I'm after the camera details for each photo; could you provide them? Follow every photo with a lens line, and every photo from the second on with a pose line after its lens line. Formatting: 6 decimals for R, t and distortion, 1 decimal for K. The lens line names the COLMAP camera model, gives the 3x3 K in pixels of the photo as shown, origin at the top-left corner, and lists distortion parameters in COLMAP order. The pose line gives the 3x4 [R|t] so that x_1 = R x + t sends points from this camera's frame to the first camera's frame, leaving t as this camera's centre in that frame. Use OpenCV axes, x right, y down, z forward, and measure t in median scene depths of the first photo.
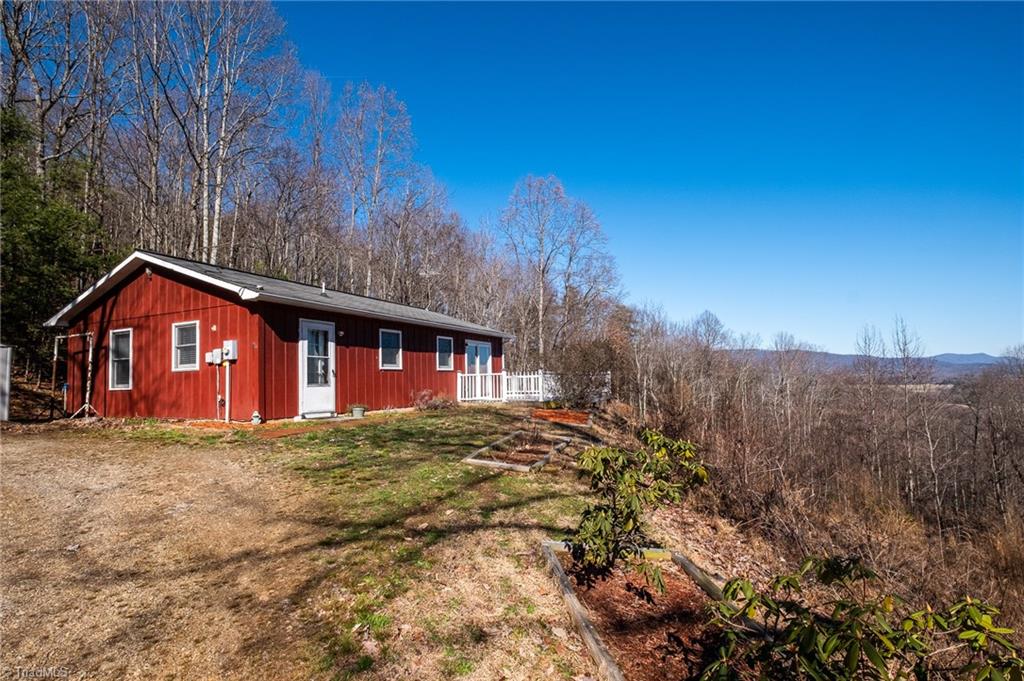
lens RADIAL K [[494.5, 0, 500.7], [0, 494.5, 356.1], [0, 0, 1]] dist [-0.000546, 0.000068]
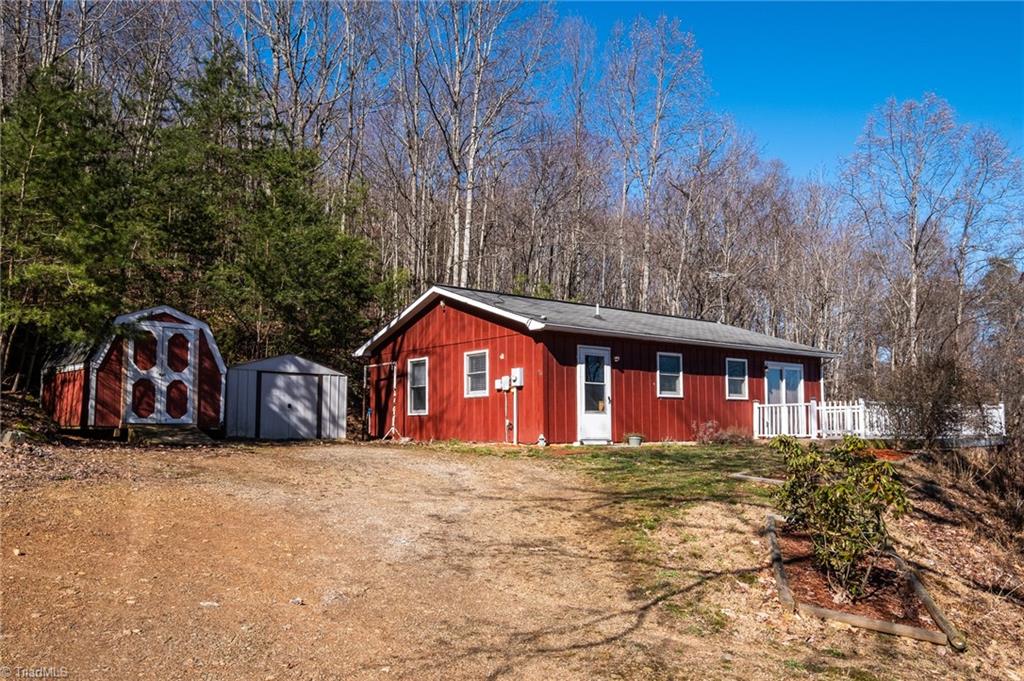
lens RADIAL K [[781.9, 0, 509.6], [0, 781.9, 374.2], [0, 0, 1]] dist [0.005374, 0.002419]
pose [[0.907078, -0.009377, -0.420859, 0.121929], [0.004393, 0.999908, -0.012810, 0.002588], [0.420940, 0.009770, 0.907036, -0.446927]]
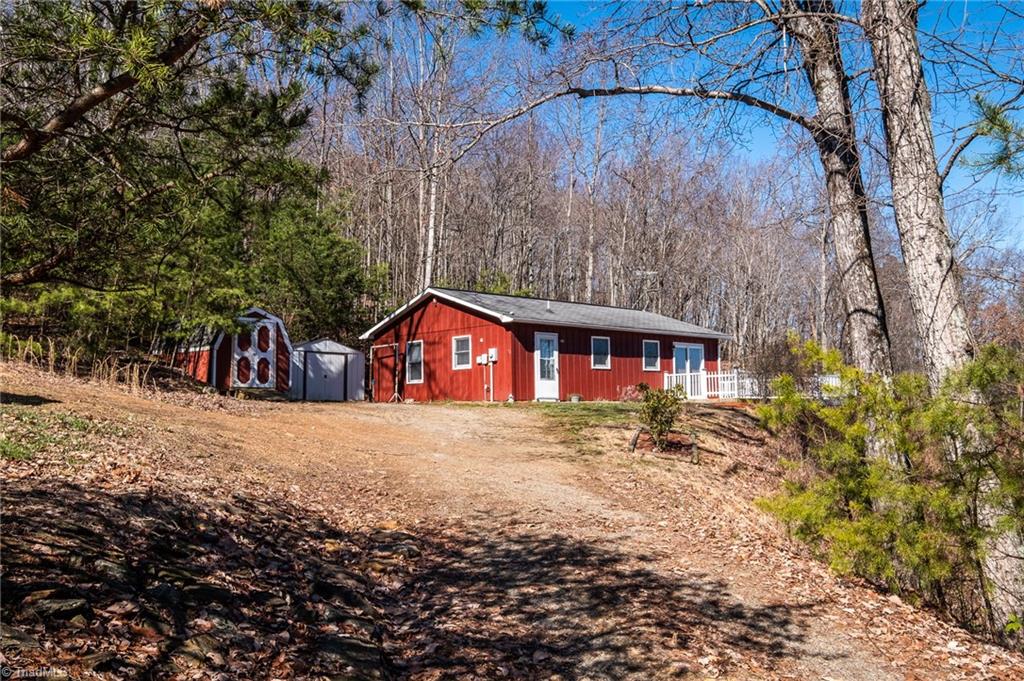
lens RADIAL K [[877.5, 0, 512.0], [0, 877.5, 340.5], [0, 0, 1]] dist [-0.000851, -0.000203]
pose [[0.934761, -0.016739, -0.354882, 0.389025], [0.008854, 0.999677, -0.023833, 0.007403], [0.355166, 0.019136, 0.934607, -1.256837]]
